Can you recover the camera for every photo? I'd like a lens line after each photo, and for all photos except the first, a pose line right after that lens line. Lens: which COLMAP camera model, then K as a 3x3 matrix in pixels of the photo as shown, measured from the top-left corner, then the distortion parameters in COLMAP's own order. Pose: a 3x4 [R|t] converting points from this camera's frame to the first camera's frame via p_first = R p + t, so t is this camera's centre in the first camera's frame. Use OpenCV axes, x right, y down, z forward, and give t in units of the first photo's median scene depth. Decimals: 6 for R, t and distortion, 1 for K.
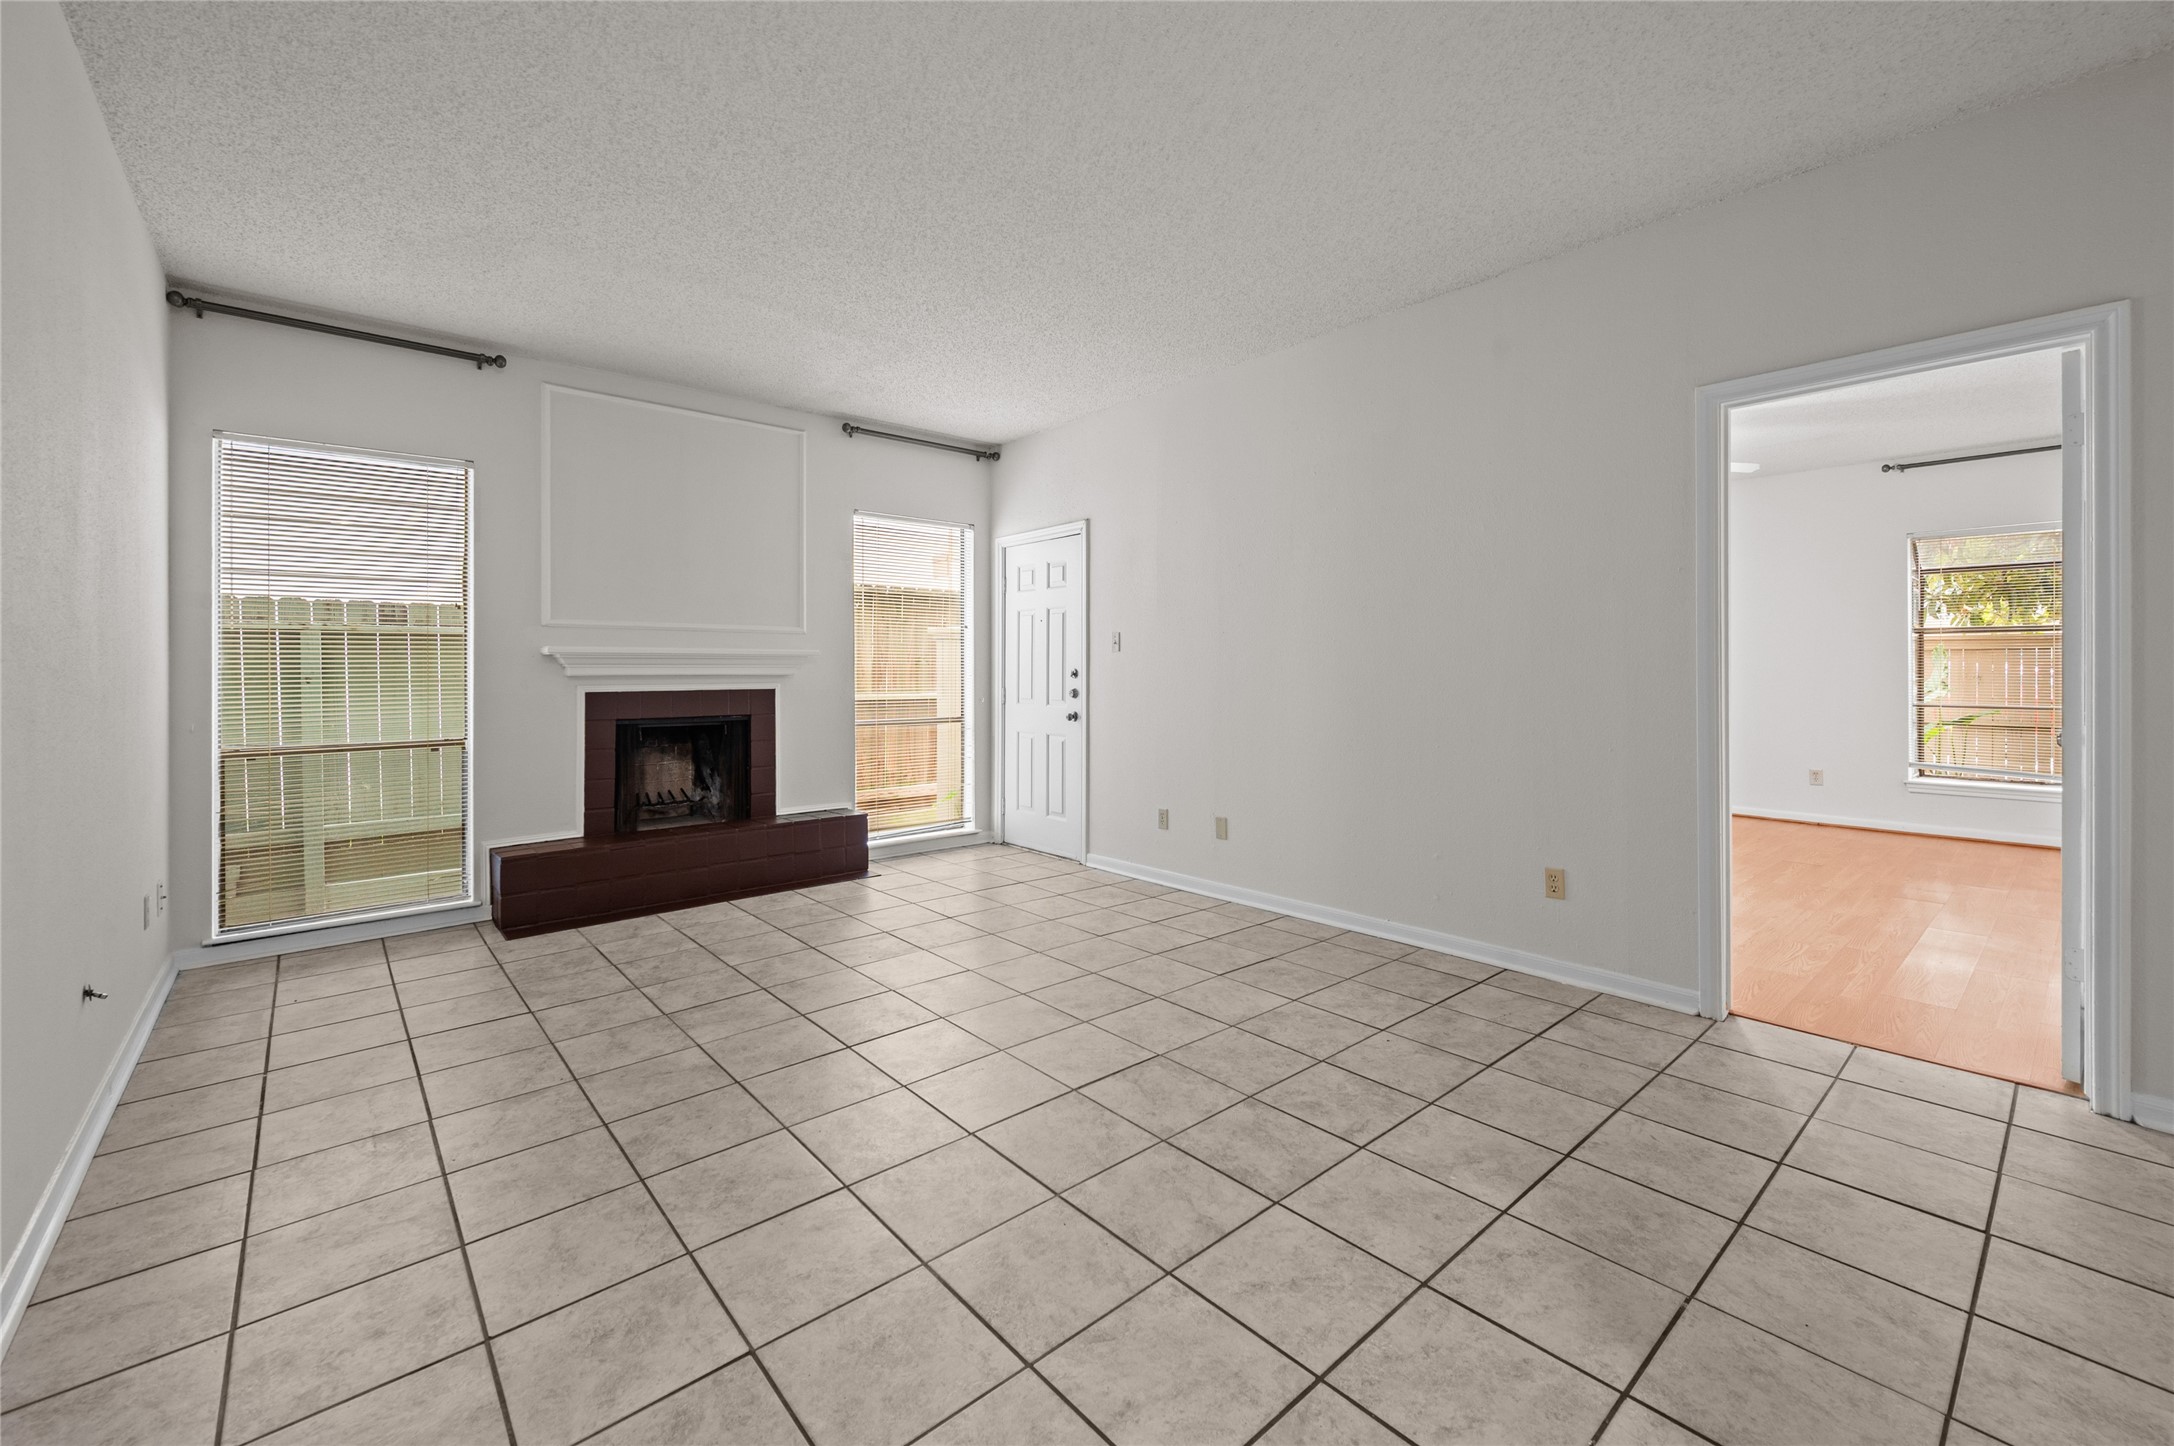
lens RADIAL K [[882.9, 0, 1076.5], [0, 882.9, 665.8], [0, 0, 1]] dist [0.000776, 0.000069]
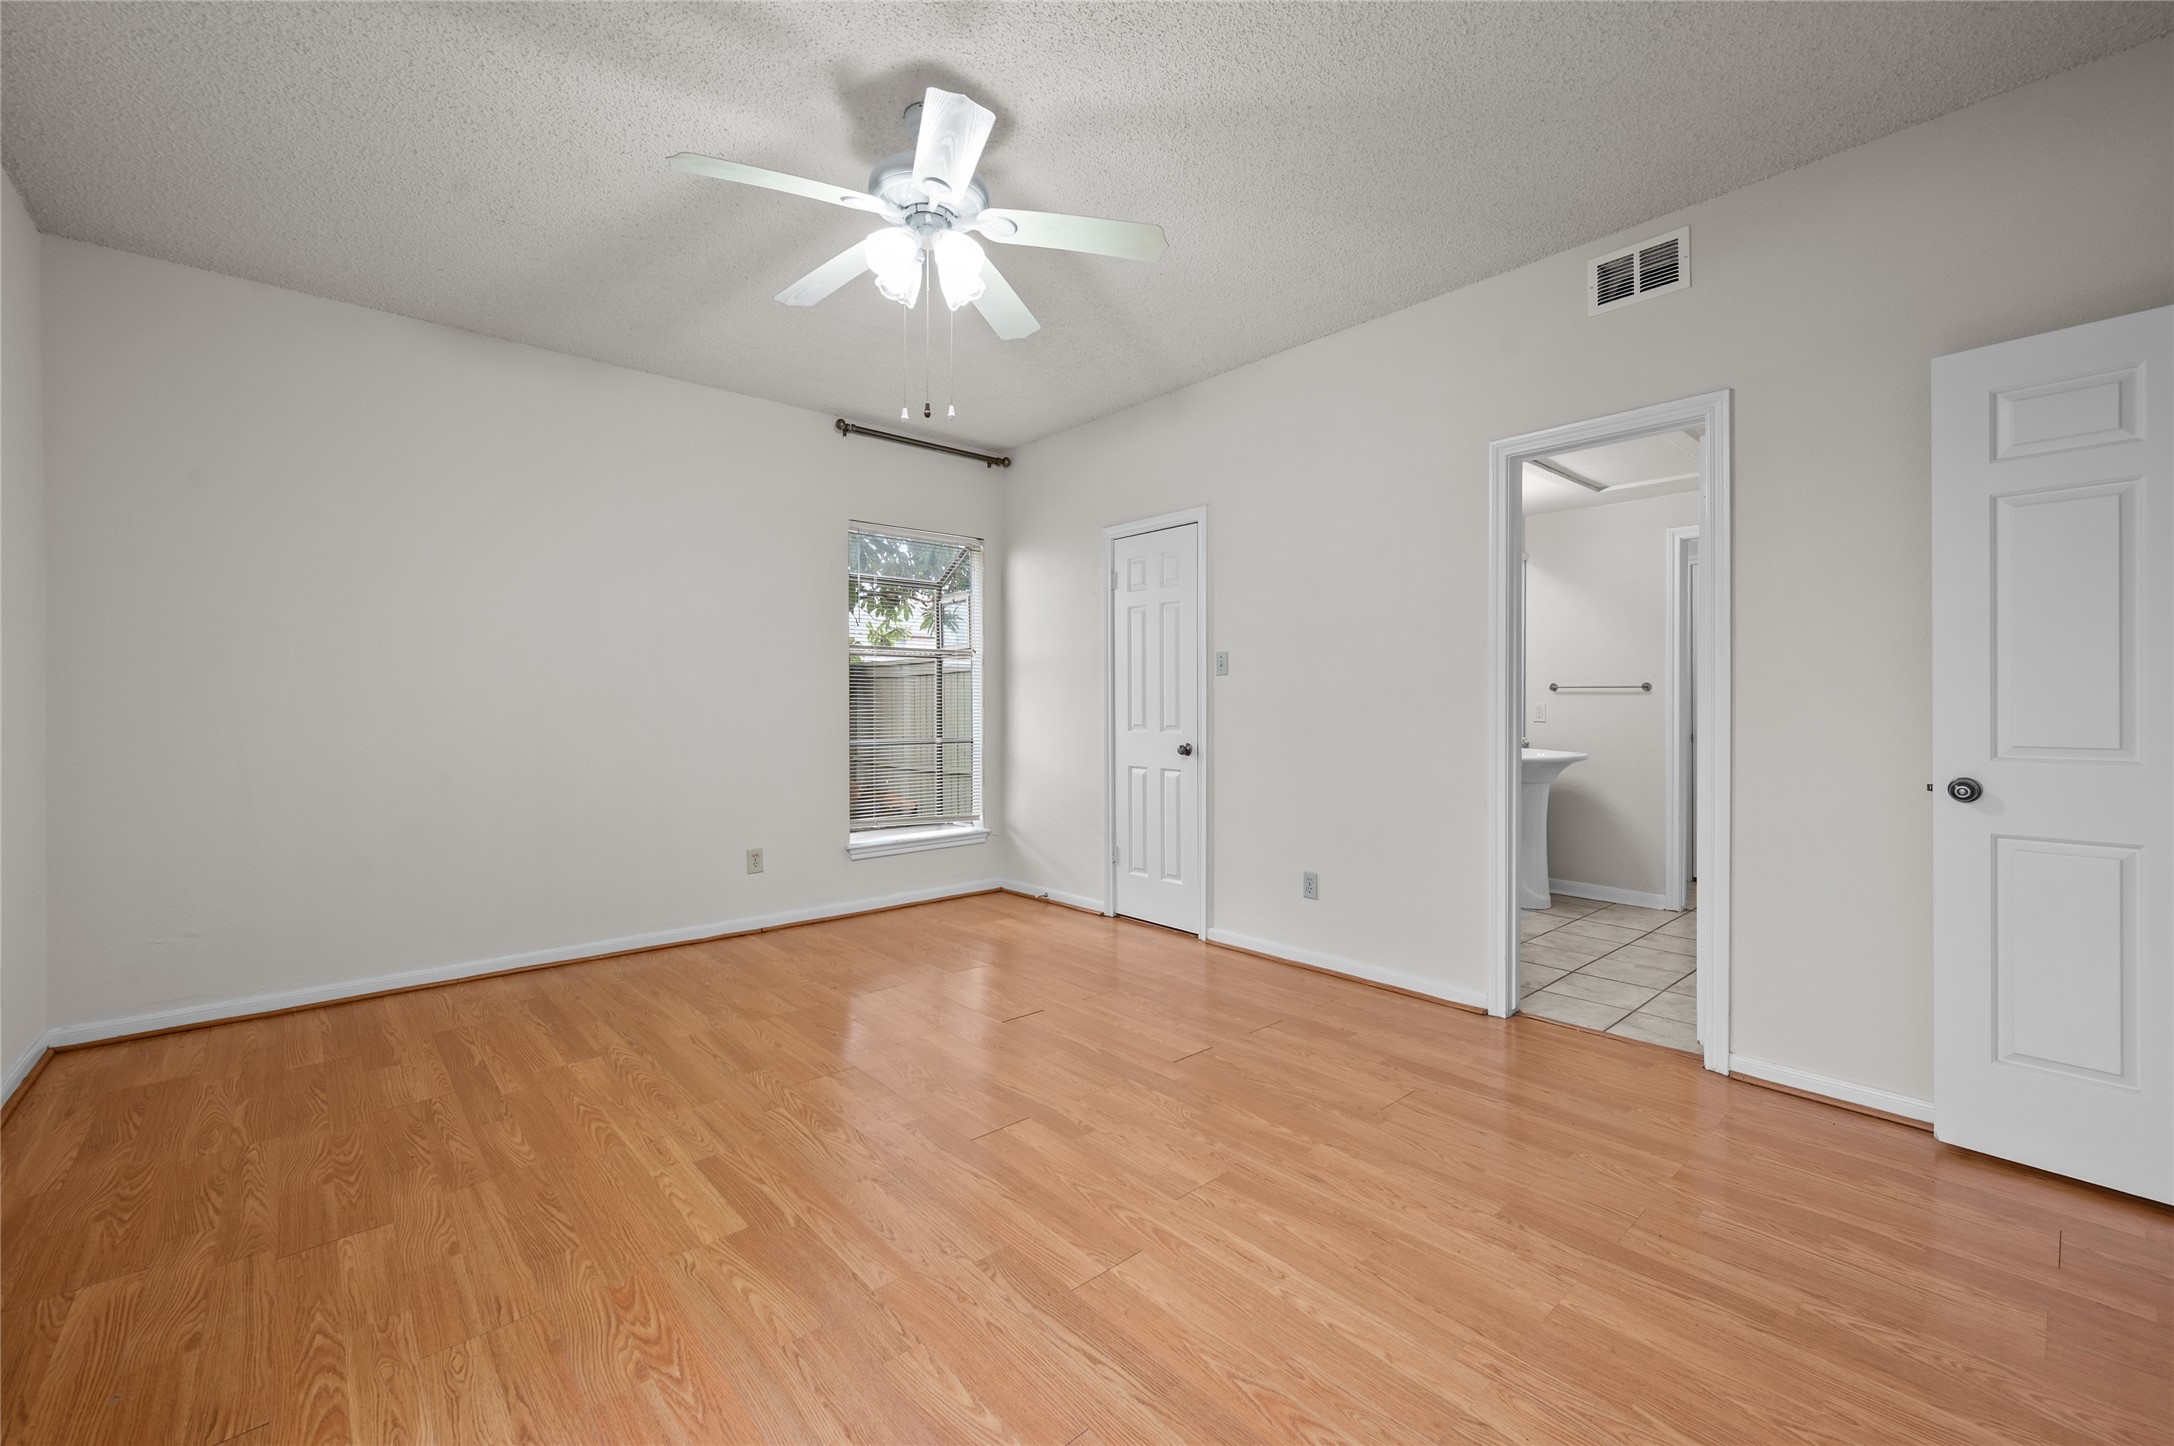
lens RADIAL K [[896.5, 0, 1083.0], [0, 896.5, 703.5], [0, 0, 1]] dist [0.000370, 0.000028]
pose [[-0.011892, -0.006716, 0.999907, 0.204479], [-0.009750, 0.999931, 0.006601, 0.001086], [-0.999882, -0.009670, -0.011957, 0.967033]]
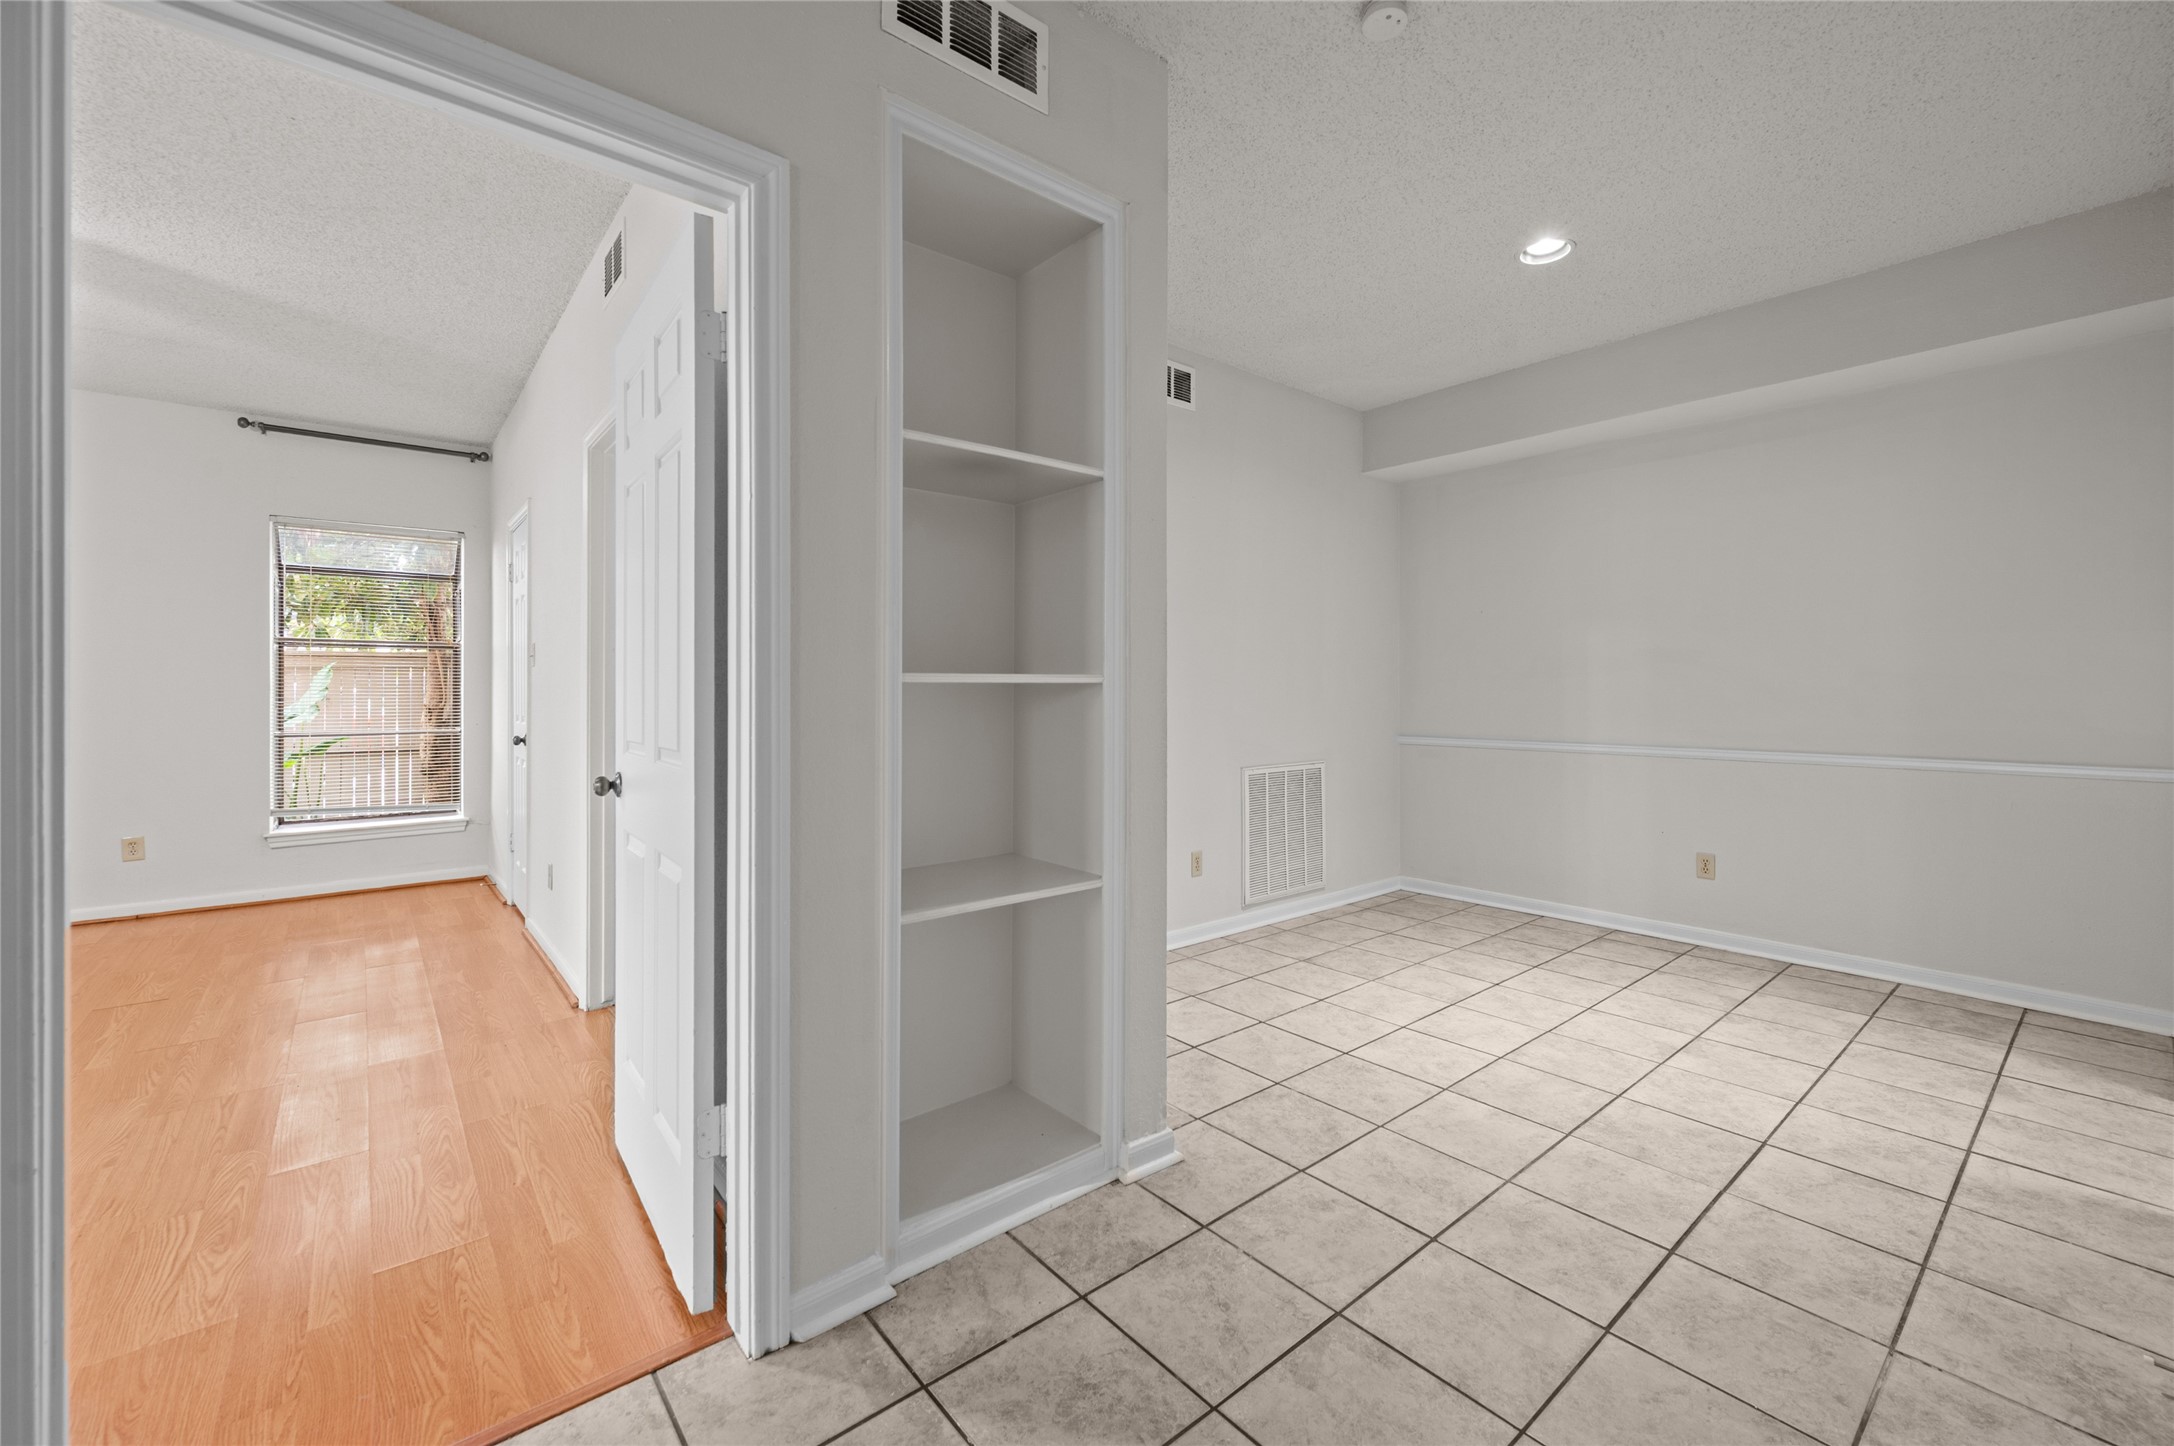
lens RADIAL K [[884.5, 0, 1095.7], [0, 884.5, 692.2], [0, 0, 1]] dist [0.000556, -0.000136]
pose [[0.019107, -0.005530, 0.999802, 0.217271], [-0.010664, 0.999927, 0.005734, -0.007859], [-0.999761, -0.010771, 0.019046, 0.313975]]
